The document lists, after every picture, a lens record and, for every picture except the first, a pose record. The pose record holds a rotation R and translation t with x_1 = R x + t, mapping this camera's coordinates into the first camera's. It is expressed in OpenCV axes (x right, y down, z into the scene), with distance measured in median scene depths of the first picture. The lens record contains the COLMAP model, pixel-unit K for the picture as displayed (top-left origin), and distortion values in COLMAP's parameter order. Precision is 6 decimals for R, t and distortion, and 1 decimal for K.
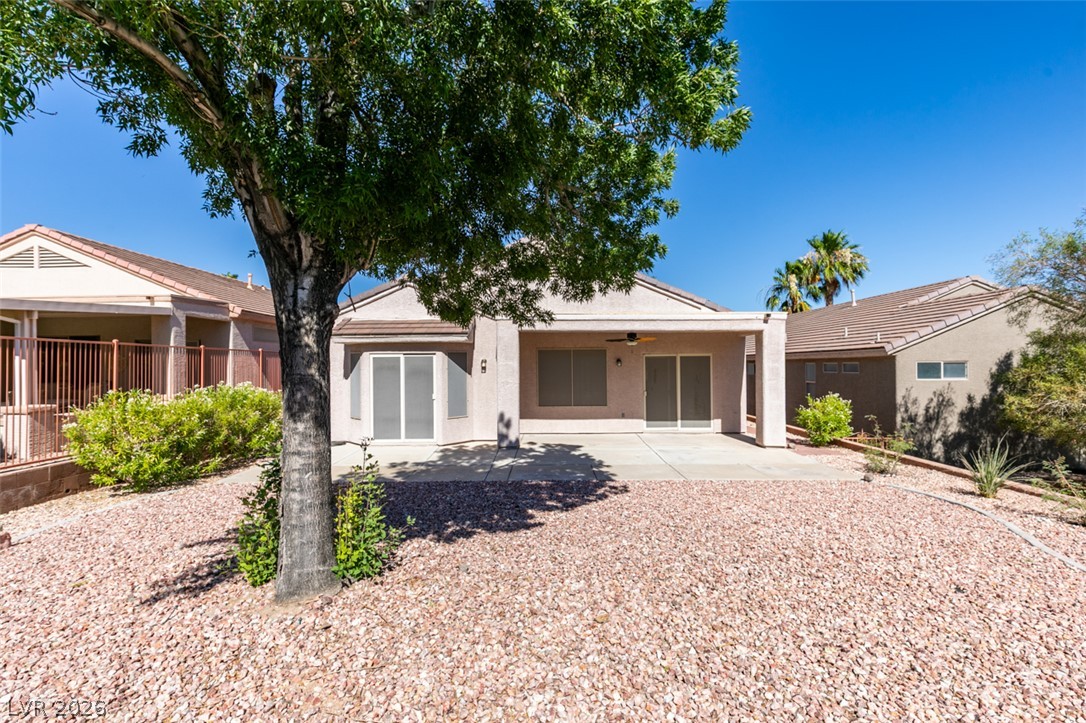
lens RADIAL K [[491.4, 0, 542.8], [0, 491.4, 362.1], [0, 0, 1]] dist [0.001635, 0.000059]
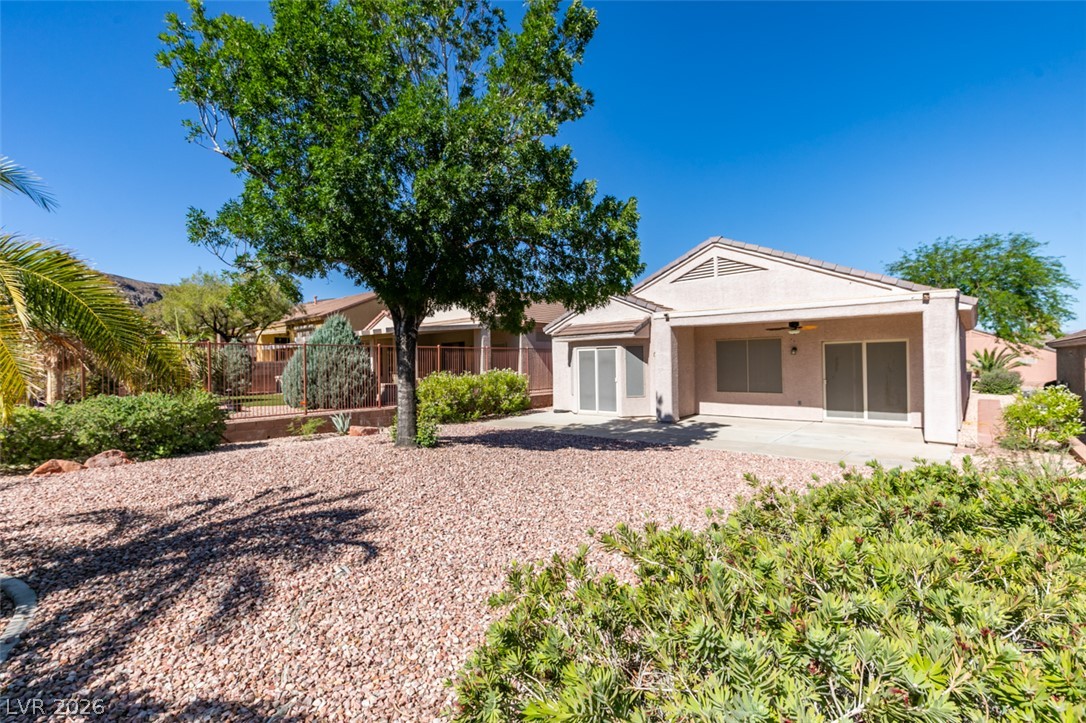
lens RADIAL K [[491.4, 0, 543.6], [0, 491.4, 360.5], [0, 0, 1]] dist [0.001635, 0.000059]
pose [[0.752470, -0.008983, -0.658565, 0.470049], [0.017331, 0.999831, 0.006164, 0.006131], [0.658398, -0.016052, 0.752498, -0.116238]]
